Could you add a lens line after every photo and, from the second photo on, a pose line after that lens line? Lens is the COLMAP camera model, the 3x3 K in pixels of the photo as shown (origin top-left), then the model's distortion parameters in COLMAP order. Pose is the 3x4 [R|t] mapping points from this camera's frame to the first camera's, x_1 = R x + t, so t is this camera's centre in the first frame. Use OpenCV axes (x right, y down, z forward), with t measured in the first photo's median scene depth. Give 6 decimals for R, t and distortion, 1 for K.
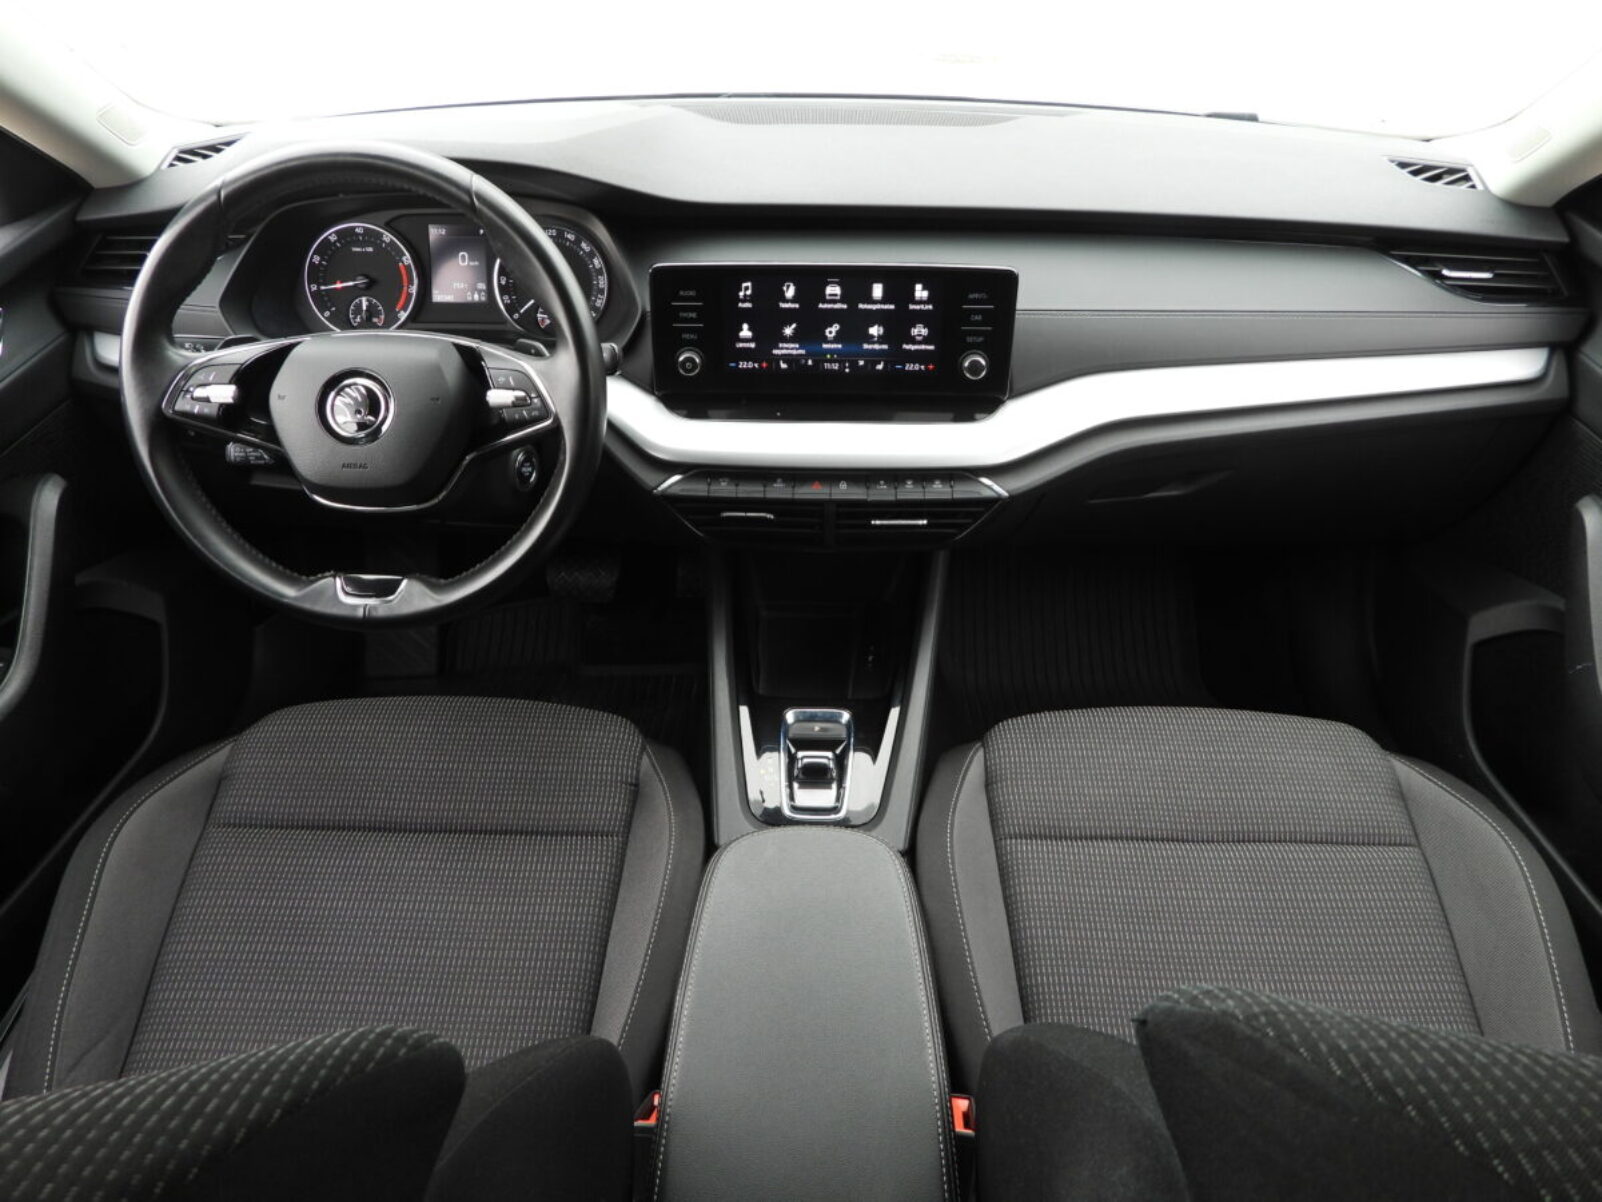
lens RADIAL K [[1135.1, 0, 801.0], [0, 1135.1, 601.0], [0, 0, 1]] dist [-0.016297, 0.006075]
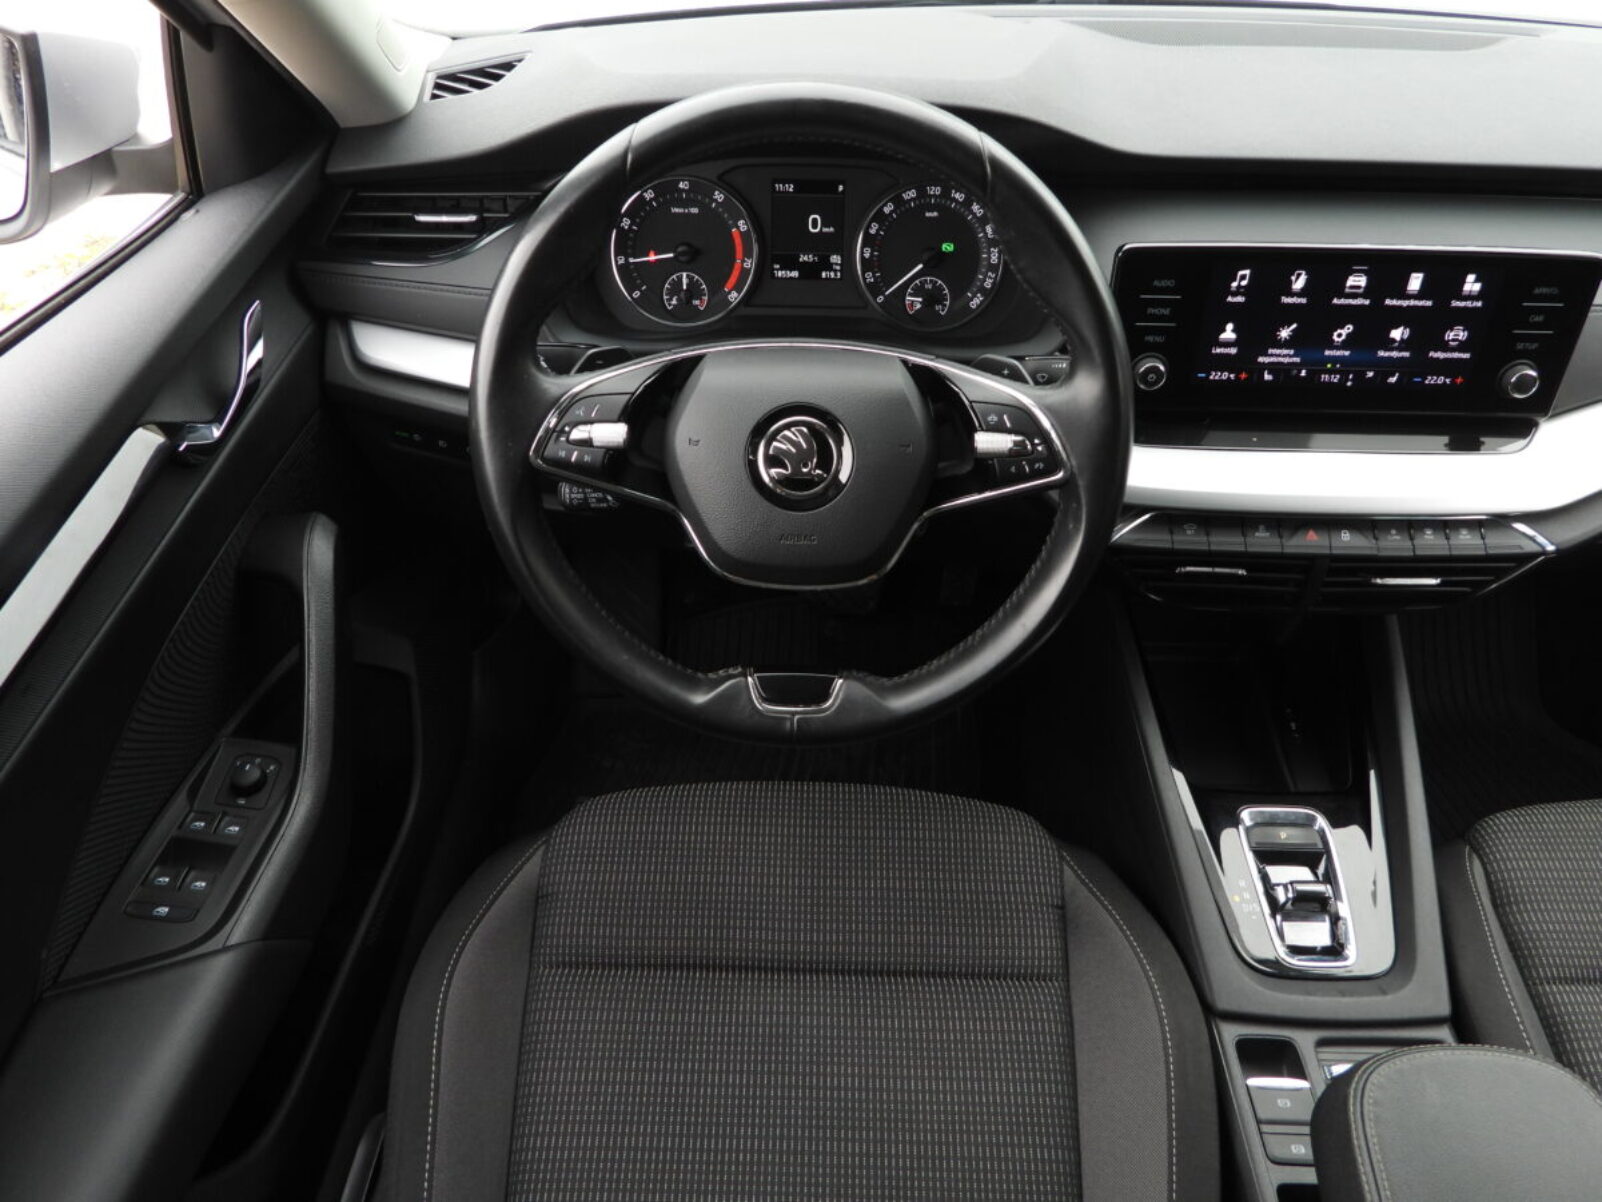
lens RADIAL K [[1135.1, 0, 801.0], [0, 1135.1, 601.0], [0, 0, 1]] dist [-0.016297, 0.006075]
pose [[0.999987, 0.004894, 0.001730, -0.335320], [-0.005018, 0.996659, 0.081523, -0.118021], [-0.001325, -0.081531, 0.996670, 0.225538]]
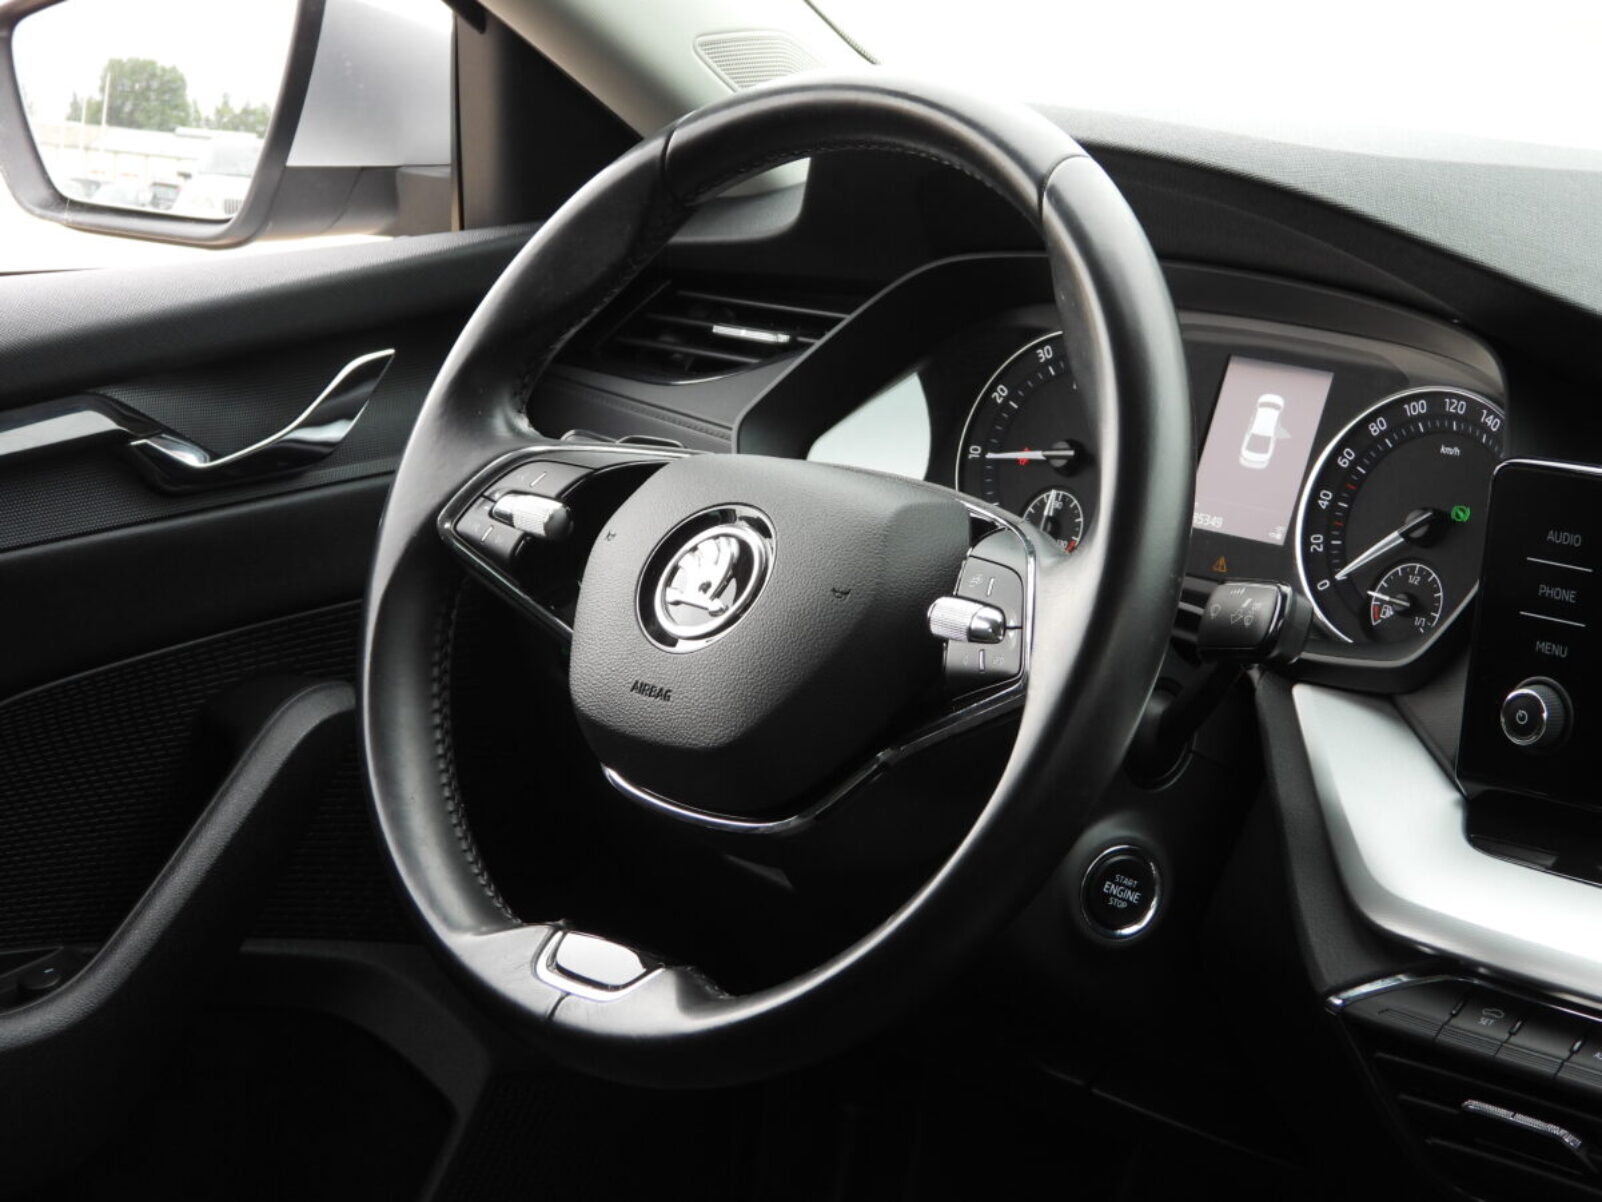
lens RADIAL K [[4042.9, 0, 801.0], [0, 4042.9, 601.0], [0, 0, 1]] dist [-0.131055, -0.236209]
pose [[0.707495, 0.158077, -0.688812, 0.656132], [-0.413808, 0.882769, -0.222444, 0.160262], [0.572899, 0.442414, 0.689968, -0.093507]]
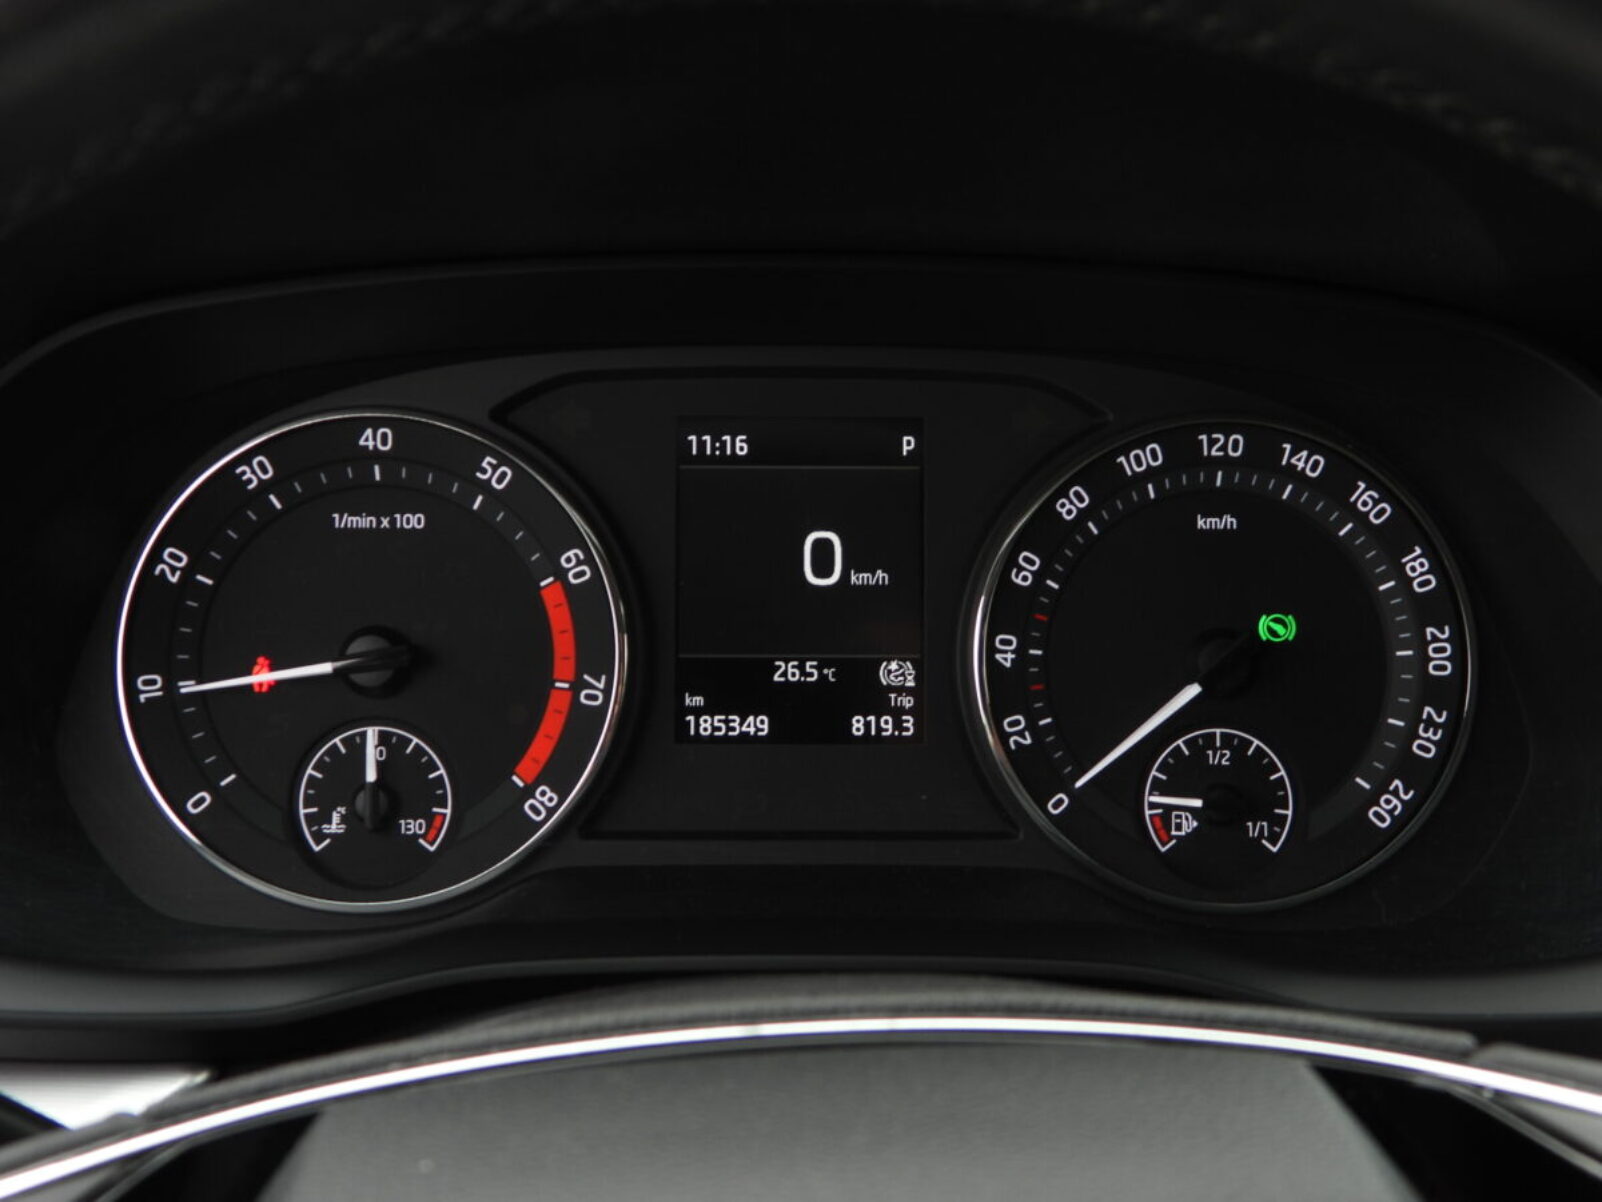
lens RADIAL K [[2066.0, 0, 801.0], [0, 2066.0, 601.0], [0, 0, 1]] dist [-0.024362, -0.019686]
pose [[0.999346, -0.009162, 0.034972, -0.345713], [0.018620, 0.959629, -0.280653, -0.193606], [-0.030989, 0.281120, 0.959172, 0.658378]]
